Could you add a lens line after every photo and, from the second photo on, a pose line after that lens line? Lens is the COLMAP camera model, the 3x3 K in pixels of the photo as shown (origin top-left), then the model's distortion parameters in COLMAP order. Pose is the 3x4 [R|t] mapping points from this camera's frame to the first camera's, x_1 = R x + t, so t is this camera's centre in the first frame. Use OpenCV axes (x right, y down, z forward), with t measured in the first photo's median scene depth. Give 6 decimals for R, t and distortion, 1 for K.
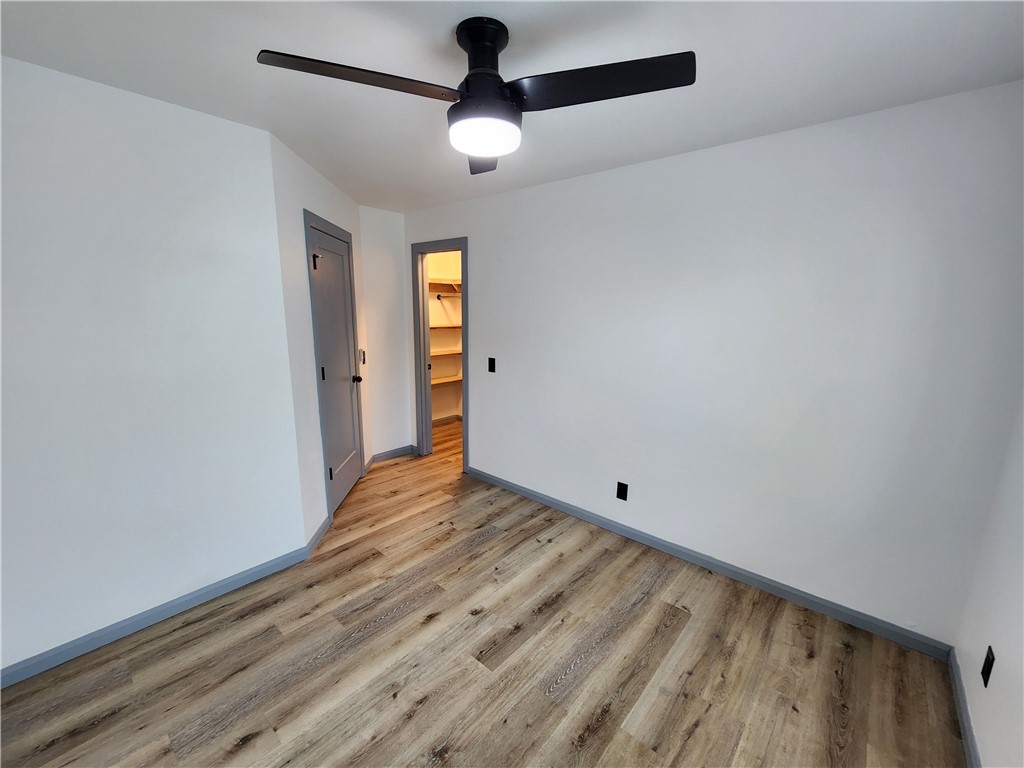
lens RADIAL K [[418.0, 0, 517.4], [0, 418.0, 387.7], [0, 0, 1]] dist [0.007862, -0.003105]
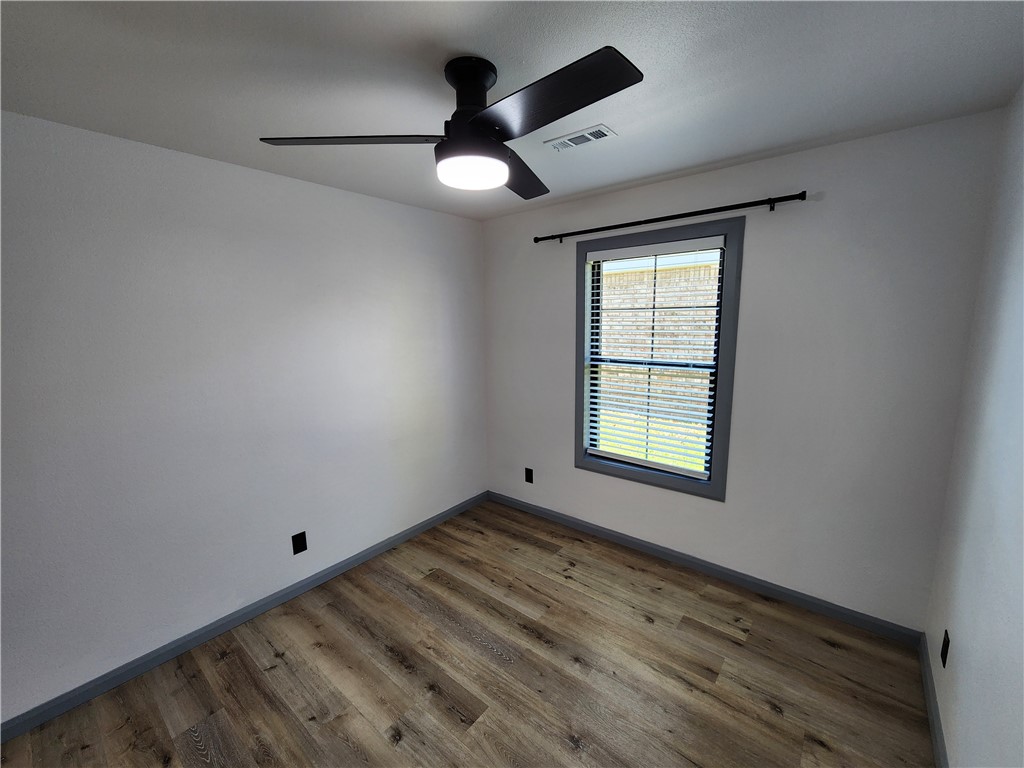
lens RADIAL K [[418.0, 0, 507.2], [0, 418.0, 386.5], [0, 0, 1]] dist [0.007862, -0.003105]
pose [[-0.012982, -0.176422, 0.984229, -0.808861], [0.210083, 0.961861, 0.175183, -0.187755], [-0.977597, 0.209044, 0.024577, 0.701100]]
